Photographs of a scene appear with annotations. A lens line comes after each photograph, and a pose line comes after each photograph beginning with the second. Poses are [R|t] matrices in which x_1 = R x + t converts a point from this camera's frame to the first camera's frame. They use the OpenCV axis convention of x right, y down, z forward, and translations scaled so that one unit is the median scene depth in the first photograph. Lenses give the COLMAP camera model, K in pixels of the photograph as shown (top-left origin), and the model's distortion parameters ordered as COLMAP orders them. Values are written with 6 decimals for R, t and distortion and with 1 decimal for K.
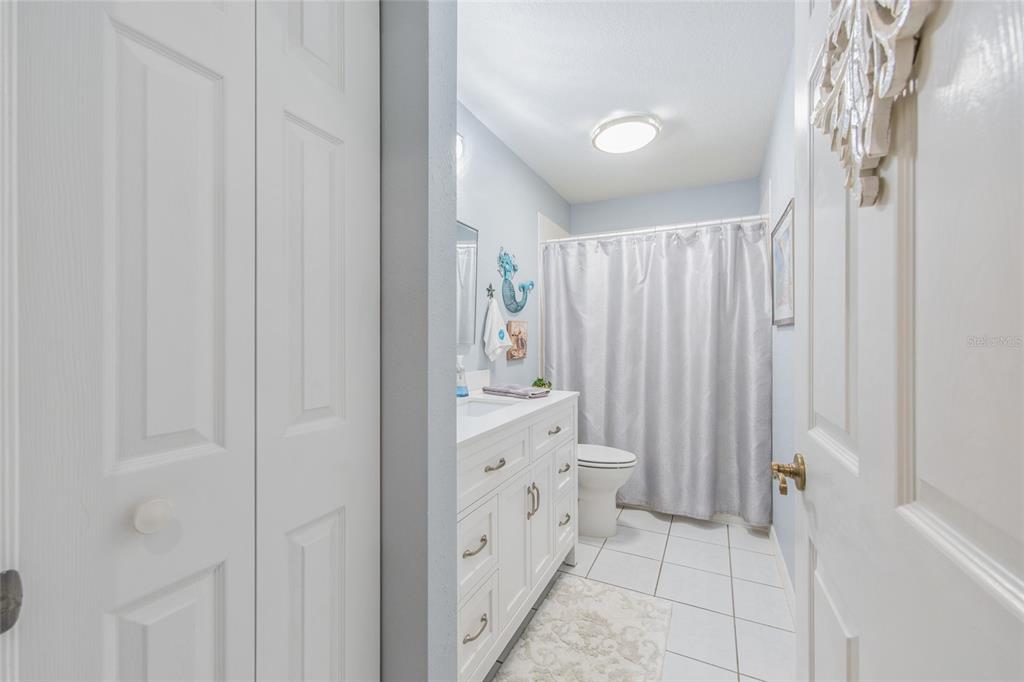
lens RADIAL K [[419.0, 0, 512.0], [0, 419.0, 341.0], [0, 0, 1]] dist [0.013730, -0.000129]
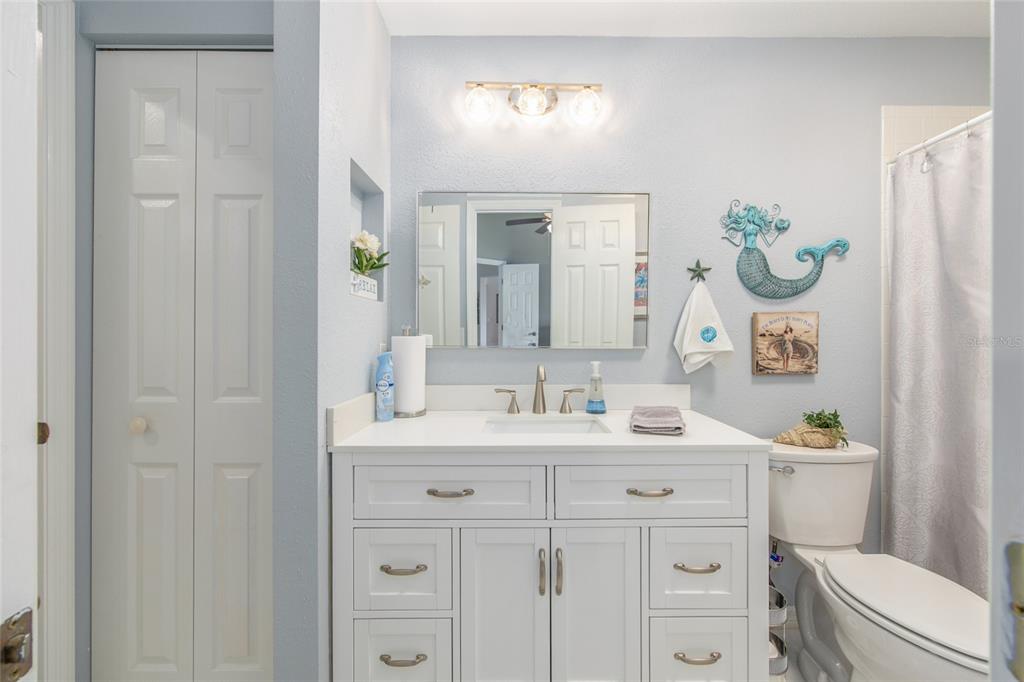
lens RADIAL K [[419.0, 0, 512.0], [0, 419.0, 341.0], [0, 0, 1]] dist [0.013730, -0.000129]
pose [[0.440324, 0.012876, -0.897746, 0.403851], [-0.008673, 0.999912, 0.010087, -0.007958], [0.897797, 0.003344, 0.440397, 0.386539]]
